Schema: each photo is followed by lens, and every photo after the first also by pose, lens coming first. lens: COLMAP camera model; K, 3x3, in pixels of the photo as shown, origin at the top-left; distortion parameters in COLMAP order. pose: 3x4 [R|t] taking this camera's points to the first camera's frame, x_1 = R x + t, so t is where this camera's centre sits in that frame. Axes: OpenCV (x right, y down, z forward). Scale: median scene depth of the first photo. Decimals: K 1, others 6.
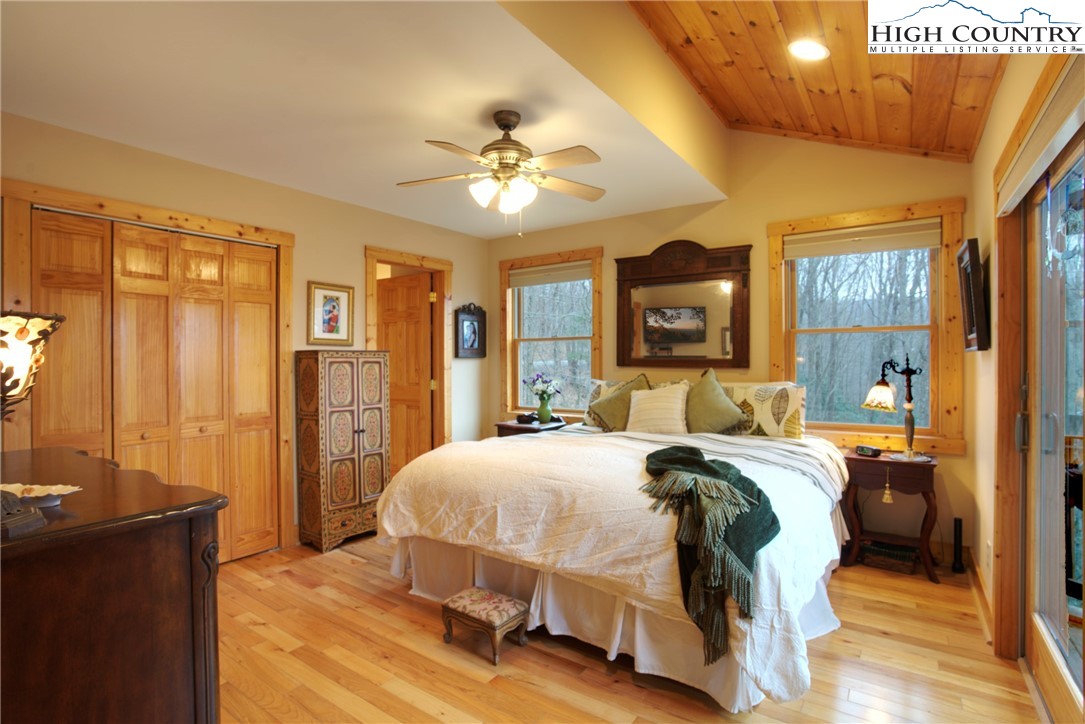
lens RADIAL K [[526.3, 0, 545.3], [0, 526.3, 361.5], [0, 0, 1]] dist [-0.040562, 0.003506]
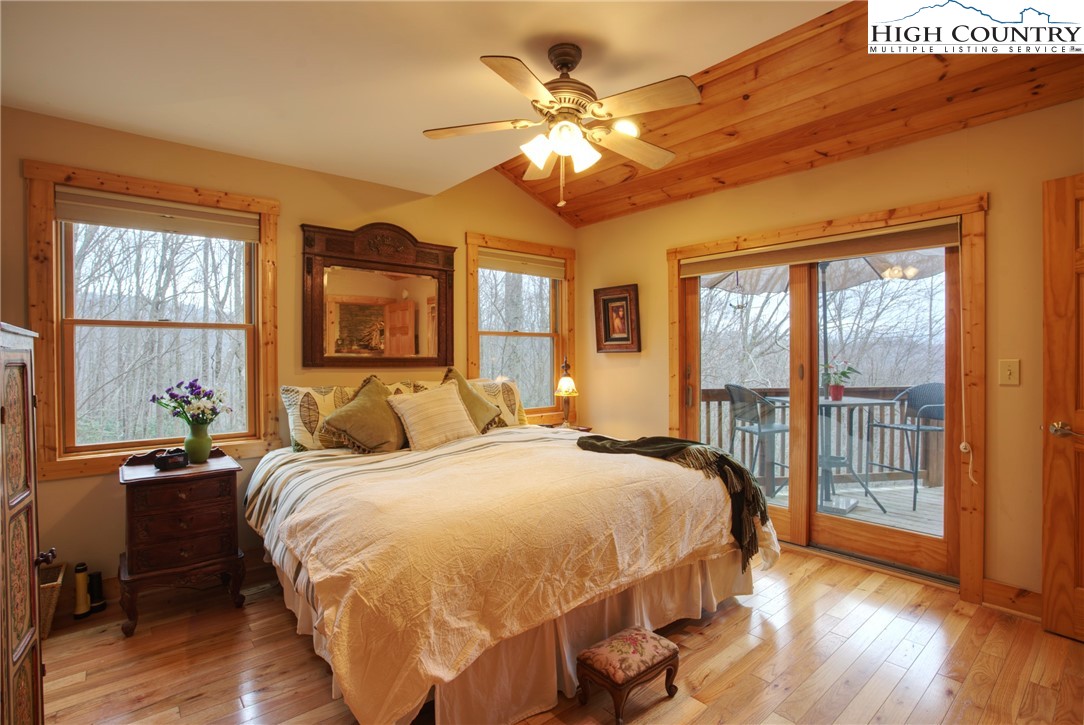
lens RADIAL K [[525.8, 0, 539.2], [0, 525.8, 361.6], [0, 0, 1]] dist [-0.040562, 0.003506]
pose [[0.263903, -0.008416, 0.964513, -0.588719], [0.007353, 0.999950, 0.006714, -0.001023], [-0.964521, 0.005320, 0.263951, 0.571396]]
